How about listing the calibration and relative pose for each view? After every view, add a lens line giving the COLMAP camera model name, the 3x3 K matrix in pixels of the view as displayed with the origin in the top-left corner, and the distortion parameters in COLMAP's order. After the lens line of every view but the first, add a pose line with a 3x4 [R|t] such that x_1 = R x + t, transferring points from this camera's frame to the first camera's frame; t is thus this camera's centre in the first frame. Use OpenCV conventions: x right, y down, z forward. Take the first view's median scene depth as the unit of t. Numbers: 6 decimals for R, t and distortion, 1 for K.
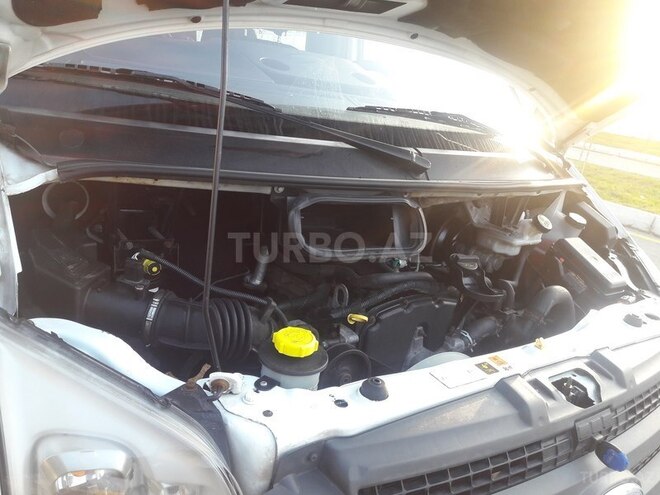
lens RADIAL K [[544.2, 0, 330.0], [0, 544.2, 247.5], [0, 0, 1]] dist [0.173534, -0.353009]
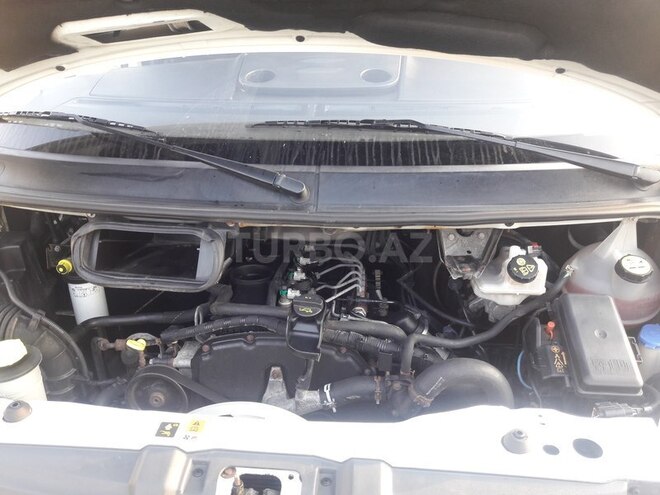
lens RADIAL K [[544.2, 0, 330.0], [0, 544.2, 247.5], [0, 0, 1]] dist [0.173534, -0.353009]
pose [[0.740983, 0.106021, -0.663101, 0.840479], [-0.075108, 0.994347, 0.075054, -0.131773], [0.667310, -0.005810, 0.744758, 0.403557]]
